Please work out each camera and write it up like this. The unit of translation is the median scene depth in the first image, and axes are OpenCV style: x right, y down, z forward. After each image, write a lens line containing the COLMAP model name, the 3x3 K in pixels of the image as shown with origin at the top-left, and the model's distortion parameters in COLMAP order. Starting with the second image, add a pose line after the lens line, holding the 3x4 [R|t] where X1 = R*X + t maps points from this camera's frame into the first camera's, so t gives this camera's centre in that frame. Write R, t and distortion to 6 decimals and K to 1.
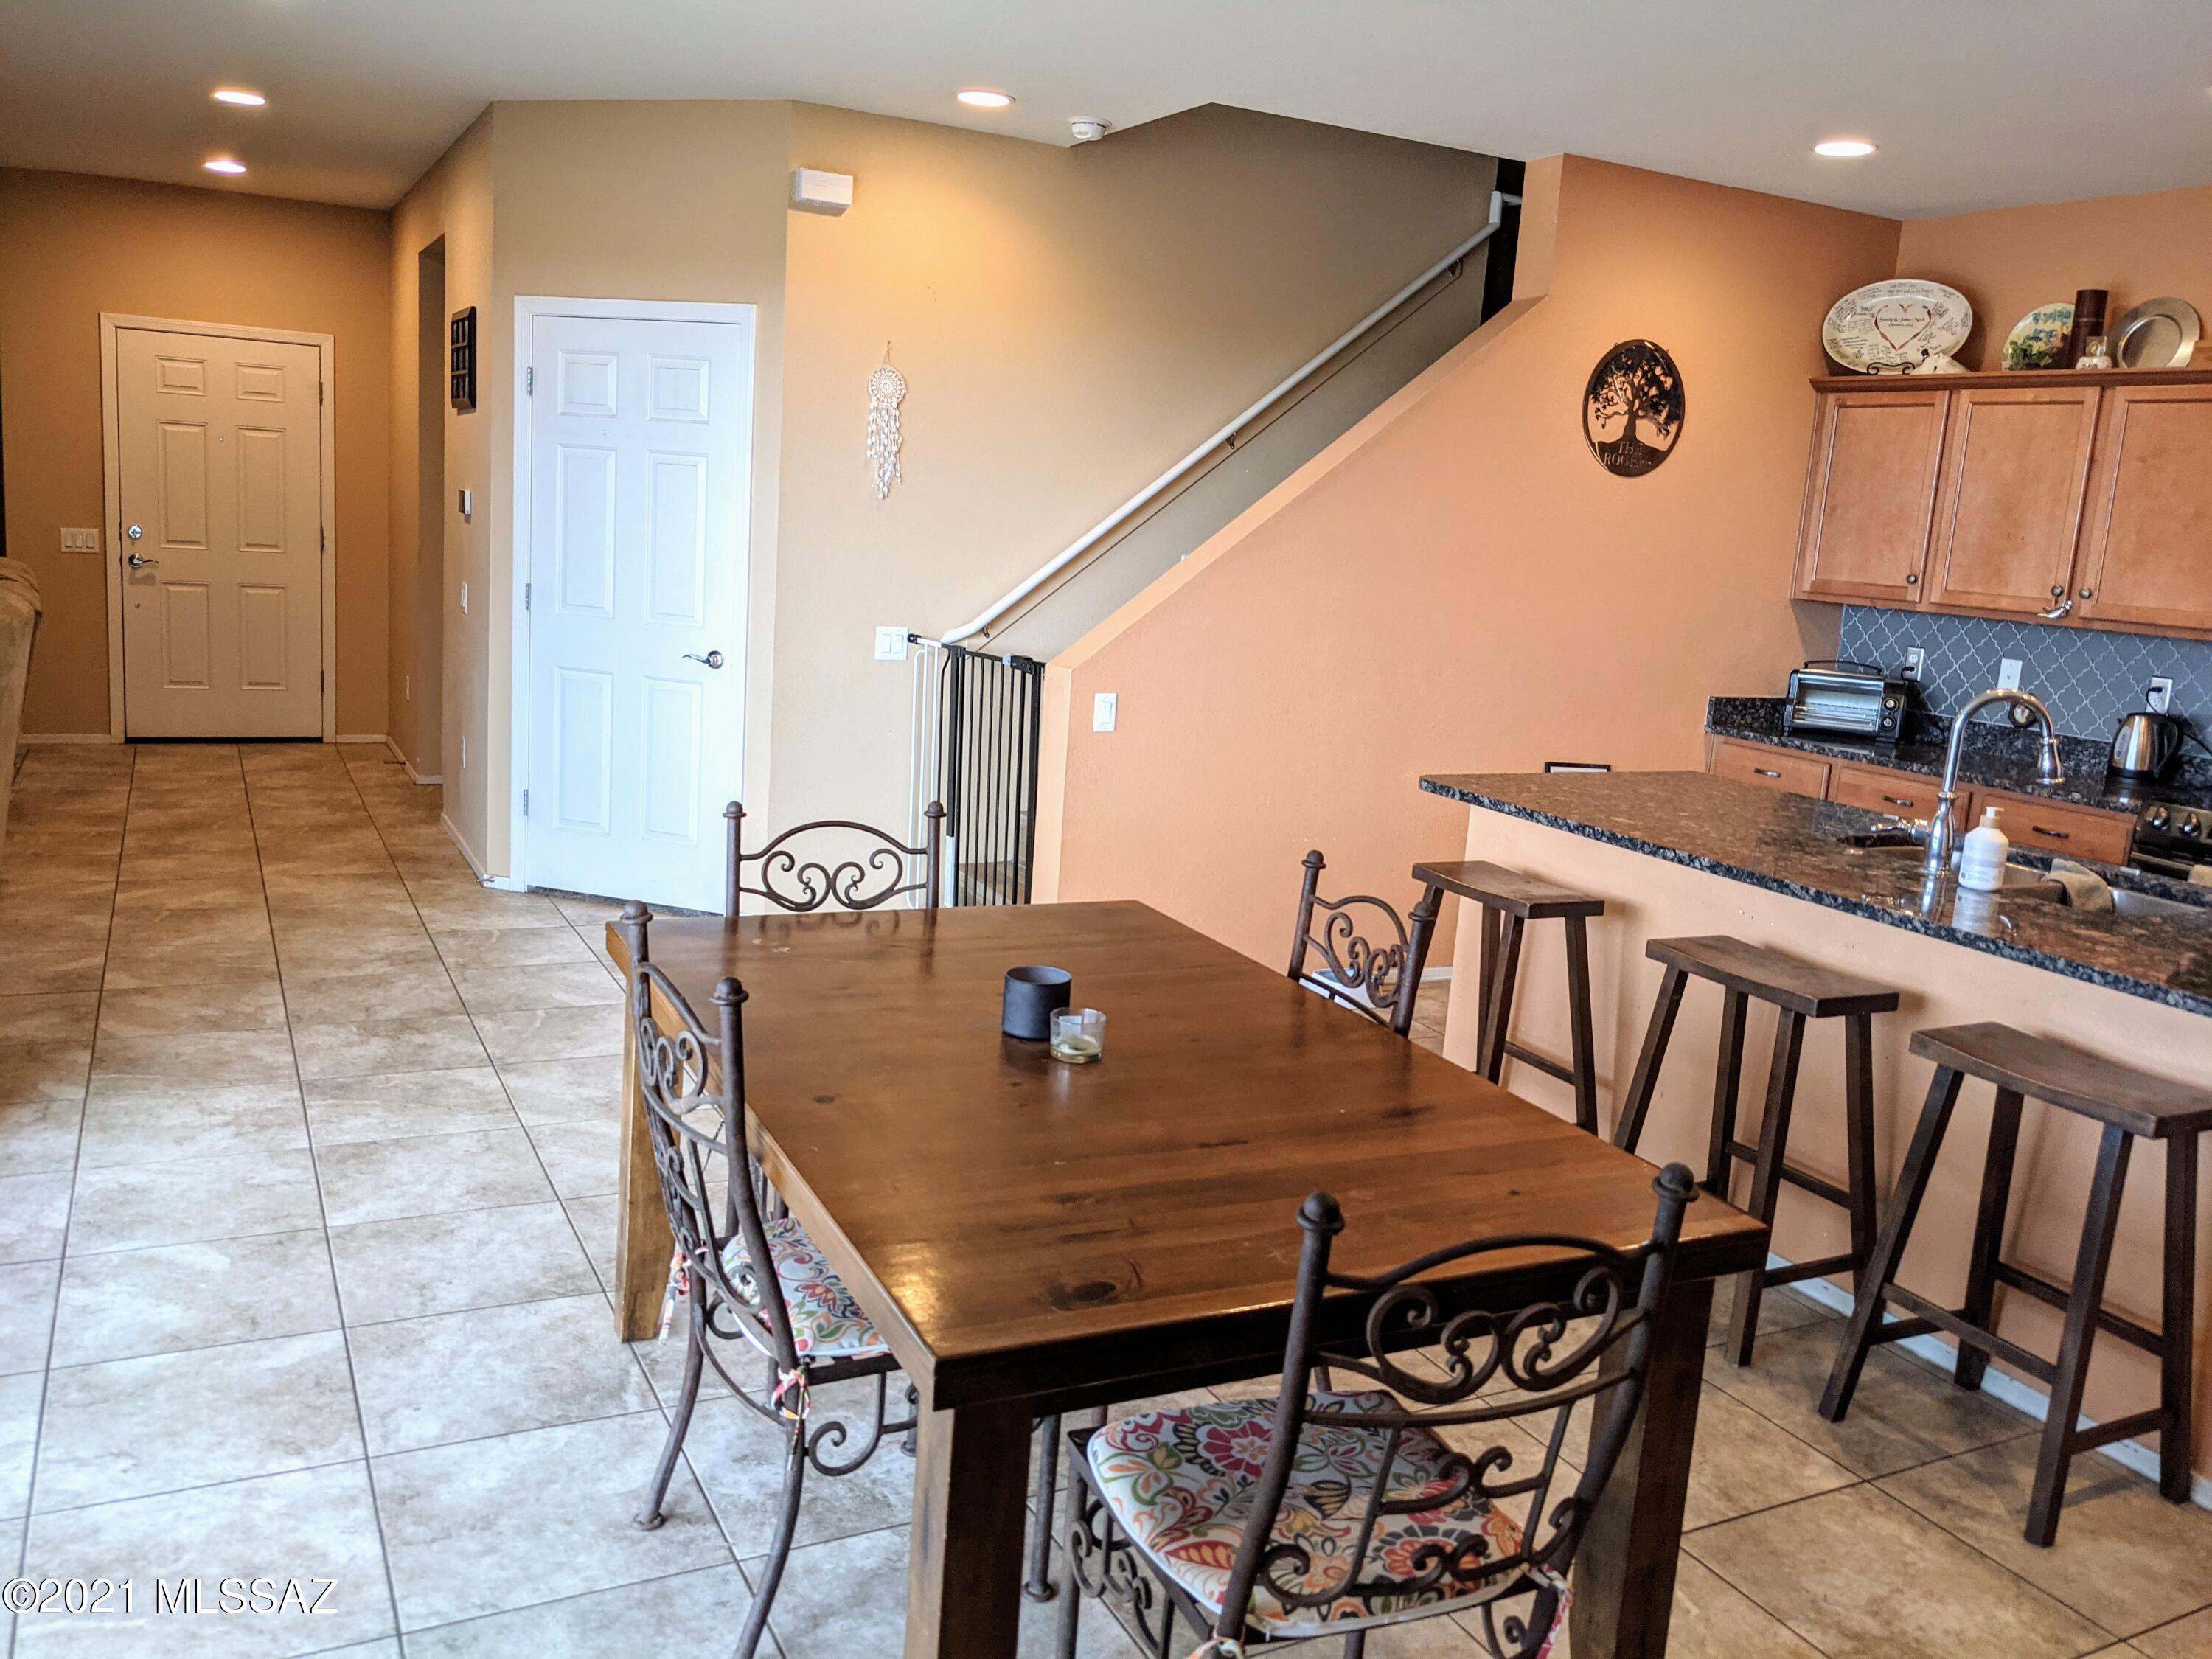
lens RADIAL K [[1737.5, 0, 1087.4], [0, 1737.5, 808.4], [0, 0, 1]] dist [0.056173, -0.089454]
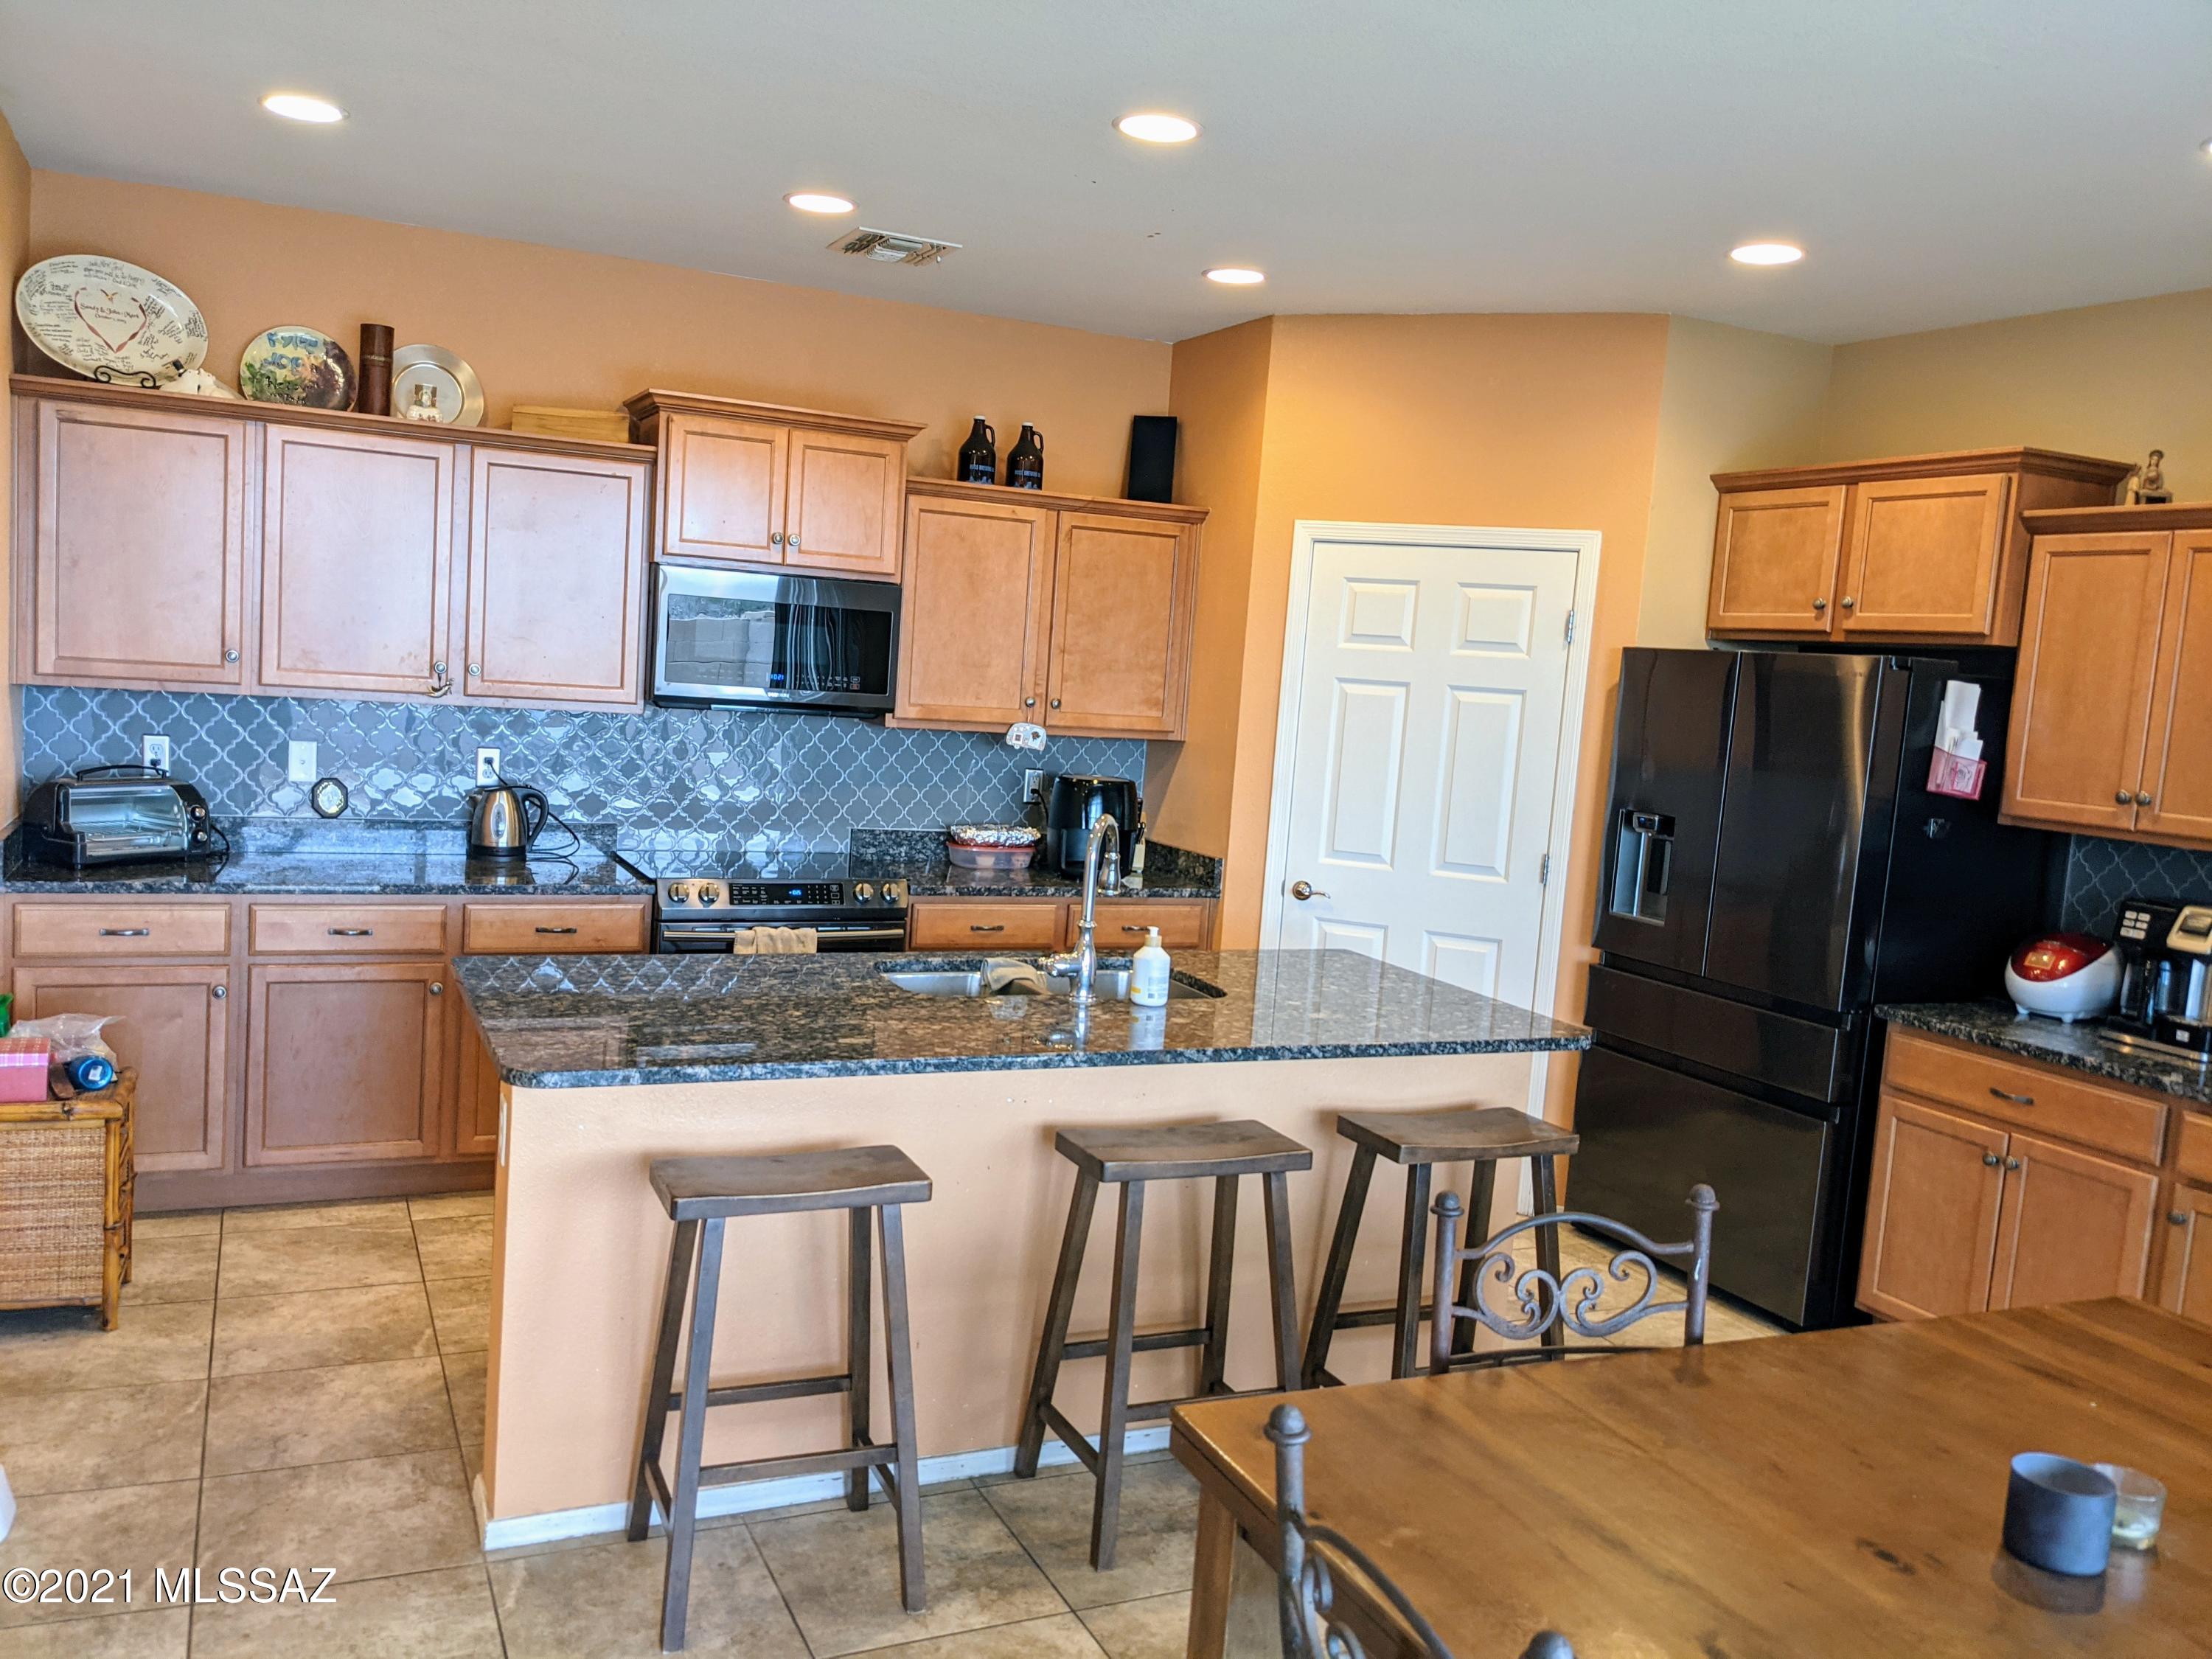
lens RADIAL K [[1737.5, 0, 1058.9], [0, 1737.5, 832.2], [0, 0, 1]] dist [0.056173, -0.089454]
pose [[0.052299, -0.165419, 0.984836, -0.456023], [0.110672, 0.981071, 0.158910, -0.204706], [-0.992480, 0.100683, 0.069616, 0.865900]]
